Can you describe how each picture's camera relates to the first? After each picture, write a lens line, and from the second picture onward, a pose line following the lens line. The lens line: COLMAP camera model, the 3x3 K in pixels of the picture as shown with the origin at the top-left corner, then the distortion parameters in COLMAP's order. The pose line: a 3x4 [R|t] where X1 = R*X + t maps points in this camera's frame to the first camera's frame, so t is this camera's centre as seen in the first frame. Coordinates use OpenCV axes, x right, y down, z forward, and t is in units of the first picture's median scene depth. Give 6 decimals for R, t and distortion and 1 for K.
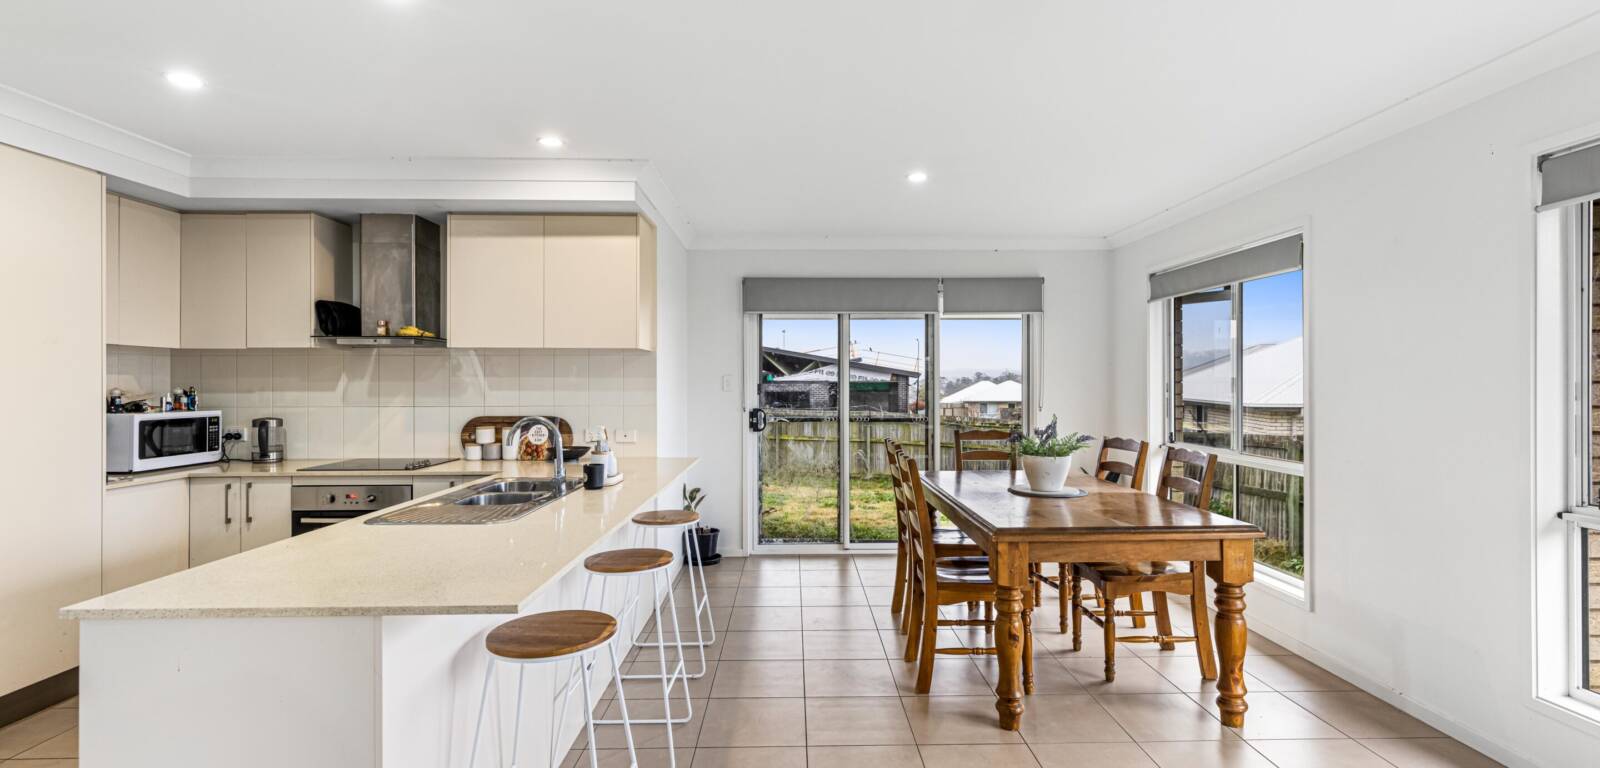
lens RADIAL K [[721.2, 0, 798.4], [0, 721.2, 380.1], [0, 0, 1]] dist [0.004222, -0.000982]
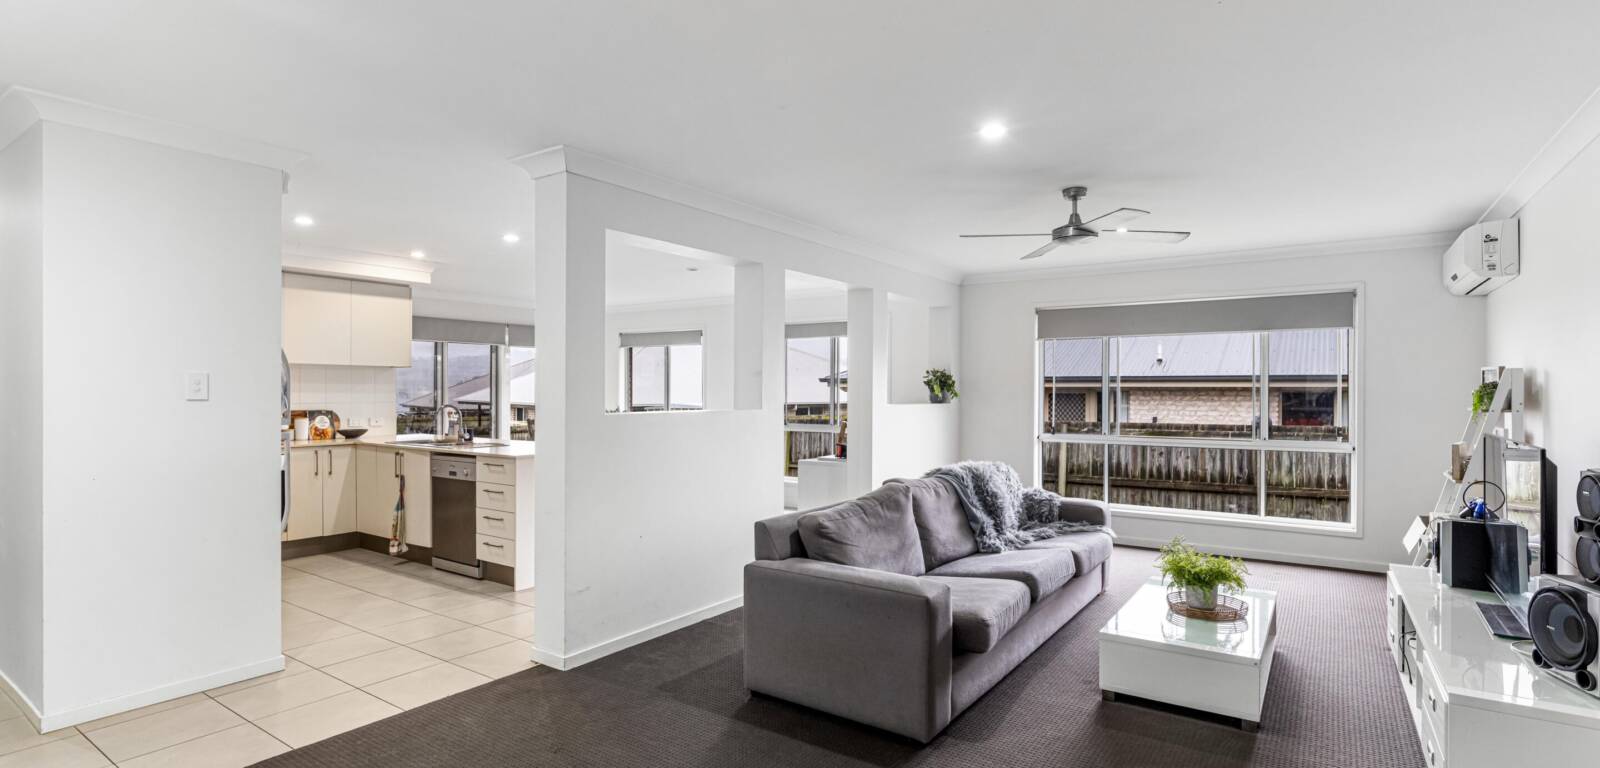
lens RADIAL K [[746.0, 0, 800.9], [0, 746.0, 395.0], [0, 0, 1]] dist [0.003121, -0.002192]
pose [[0.590821, -0.000519, 0.806802, -1.044258], [-0.008612, 0.999939, 0.006950, 0.000488], [-0.806756, -0.011054, 0.590781, -0.717424]]
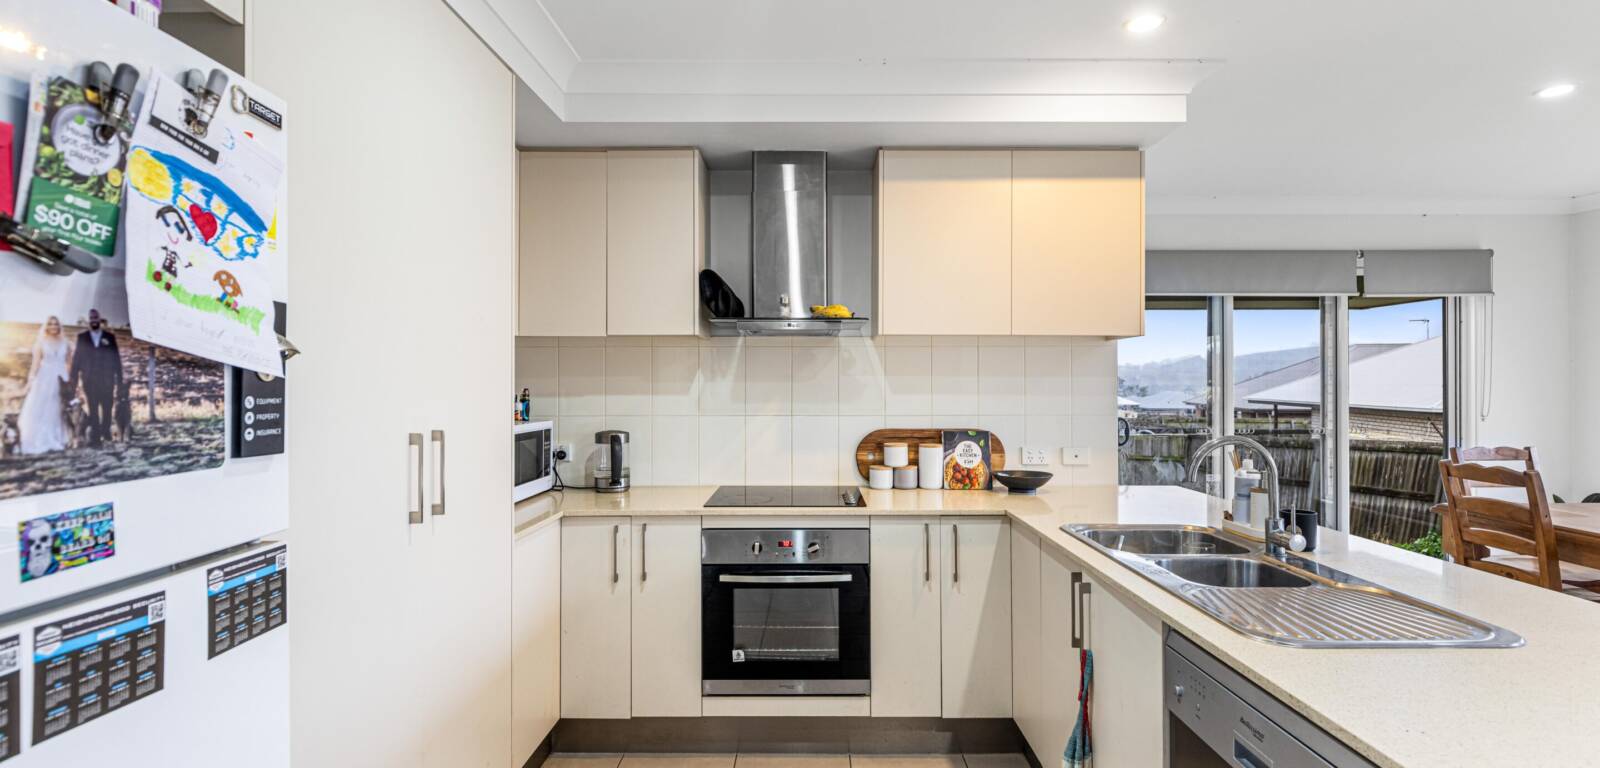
lens RADIAL K [[746.0, 0, 803.6], [0, 746.0, 382.5], [0, 0, 1]] dist [0.003121, -0.002192]
pose [[0.999600, 0.001231, -0.028241, -0.519887], [-0.001223, 0.999999, 0.000296, 0.002433], [0.028241, -0.000261, 0.999601, 0.243936]]
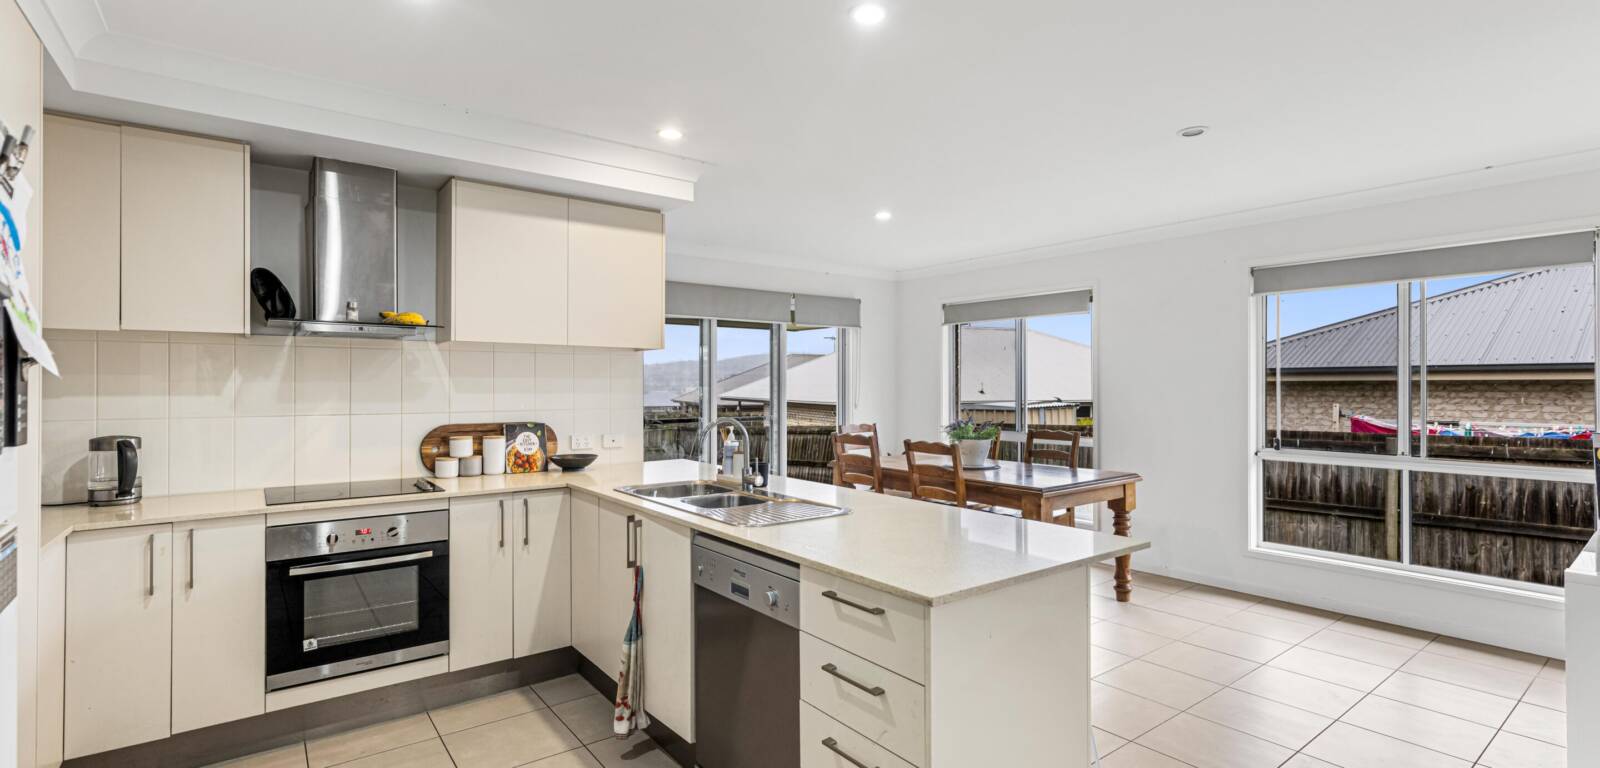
lens RADIAL K [[721.2, 0, 815.3], [0, 721.2, 383.3], [0, 0, 1]] dist [0.004222, -0.000982]
pose [[0.801726, 0.003765, 0.597680, -0.620195], [-0.004251, 0.999991, -0.000597, 0.001954], [-0.597677, -0.002062, 0.801735, 0.091770]]
